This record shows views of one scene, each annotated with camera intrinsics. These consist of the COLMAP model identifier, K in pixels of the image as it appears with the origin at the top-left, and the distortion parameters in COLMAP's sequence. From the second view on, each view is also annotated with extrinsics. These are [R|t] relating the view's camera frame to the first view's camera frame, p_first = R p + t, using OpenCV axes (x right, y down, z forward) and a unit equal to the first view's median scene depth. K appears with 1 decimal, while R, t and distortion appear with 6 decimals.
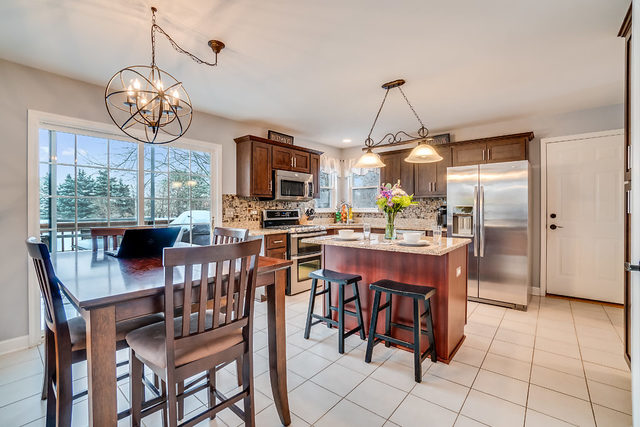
lens RADIAL K [[284.4, 0, 315.6], [0, 284.4, 208.0], [0, 0, 1]] dist [-0.003176, -0.000322]
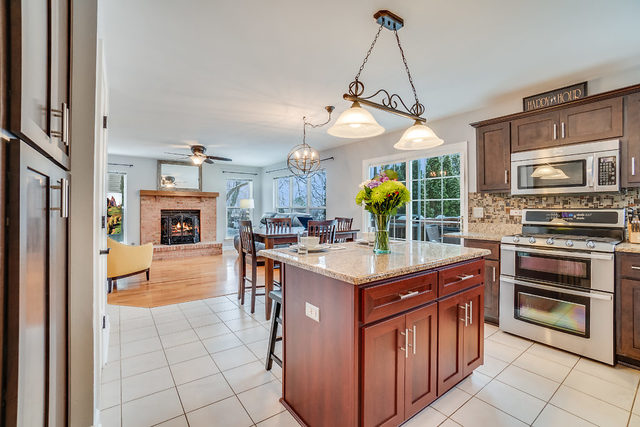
lens RADIAL K [[284.4, 0, 315.6], [0, 284.4, 208.0], [0, 0, 1]] dist [-0.003176, -0.000322]
pose [[-0.228738, -0.001005, -0.973488, 0.643893], [-0.012698, 0.999917, 0.001951, 0.007312], [0.973405, 0.012808, -0.228732, 0.648871]]
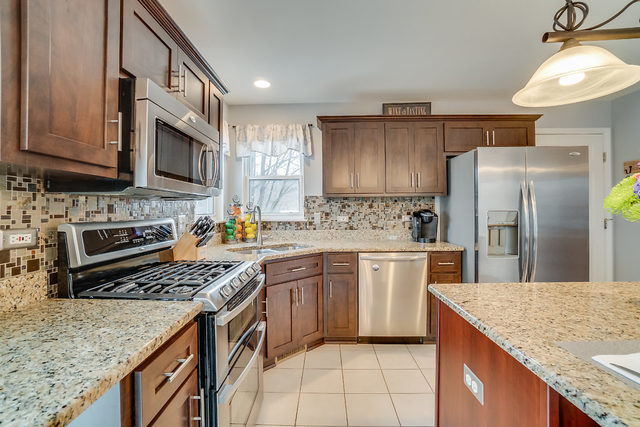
lens RADIAL K [[284.4, 0, 315.6], [0, 284.4, 208.0], [0, 0, 1]] dist [-0.003176, -0.000322]
pose [[0.772858, 0.003968, 0.634567, -0.173279], [0.003865, 0.999932, -0.010959, -0.005978], [-0.634567, 0.010923, 0.772790, 0.658387]]
